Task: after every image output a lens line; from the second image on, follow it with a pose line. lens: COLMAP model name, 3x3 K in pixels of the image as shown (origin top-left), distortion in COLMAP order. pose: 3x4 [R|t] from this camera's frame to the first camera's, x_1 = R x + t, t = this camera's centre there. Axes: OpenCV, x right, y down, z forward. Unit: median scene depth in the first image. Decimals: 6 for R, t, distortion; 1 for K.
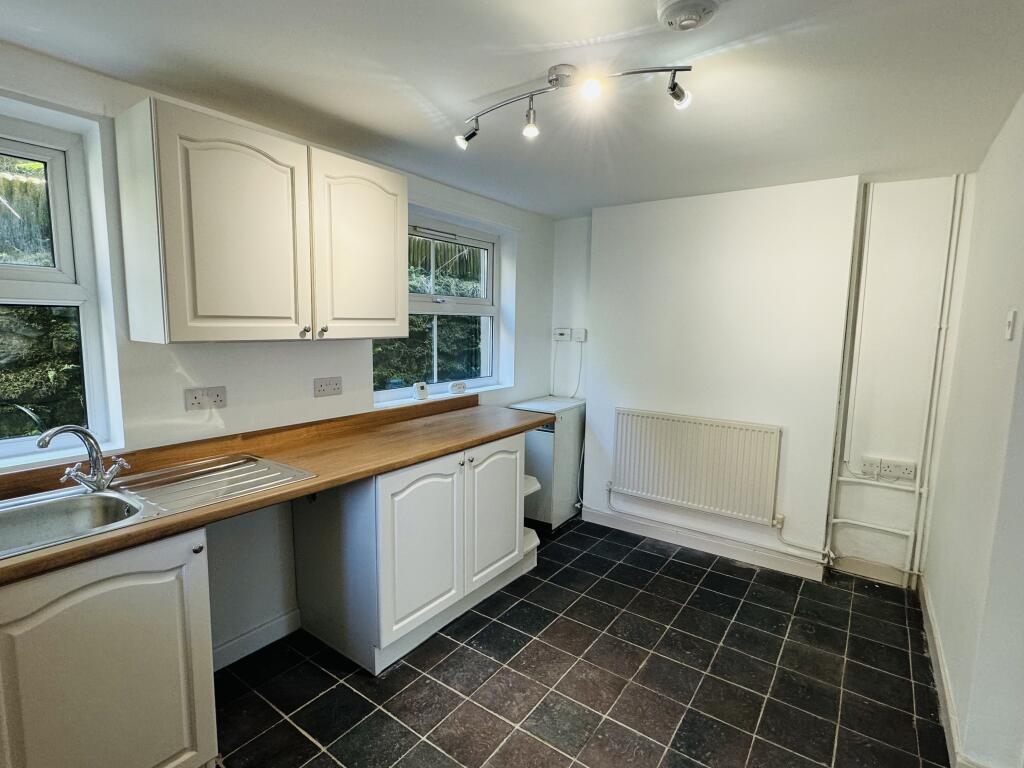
lens RADIAL K [[508.2, 0, 508.2], [0, 508.2, 383.9], [0, 0, 1]] dist [0.003151, -0.000380]
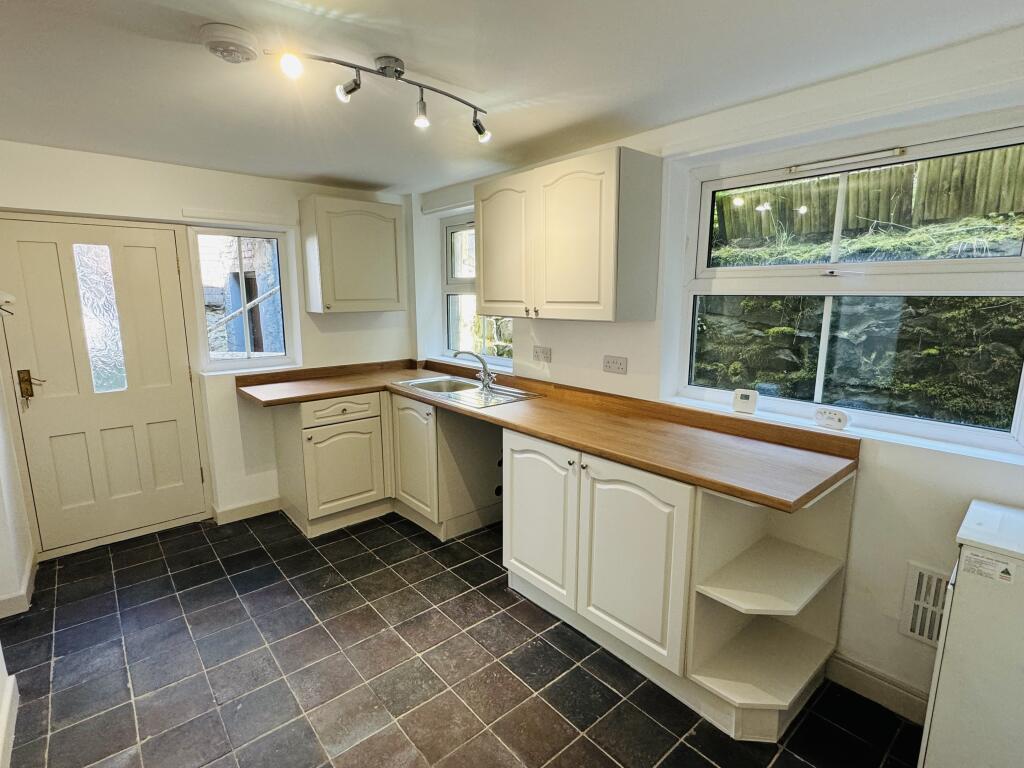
lens RADIAL K [[508.2, 0, 508.8], [0, 508.2, 382.9], [0, 0, 1]] dist [0.003151, -0.000380]
pose [[-0.240943, 0.150619, -0.958781, 0.808938], [-0.123386, 0.975115, 0.184192, -0.139201], [0.962664, 0.162679, -0.216363, 1.104788]]
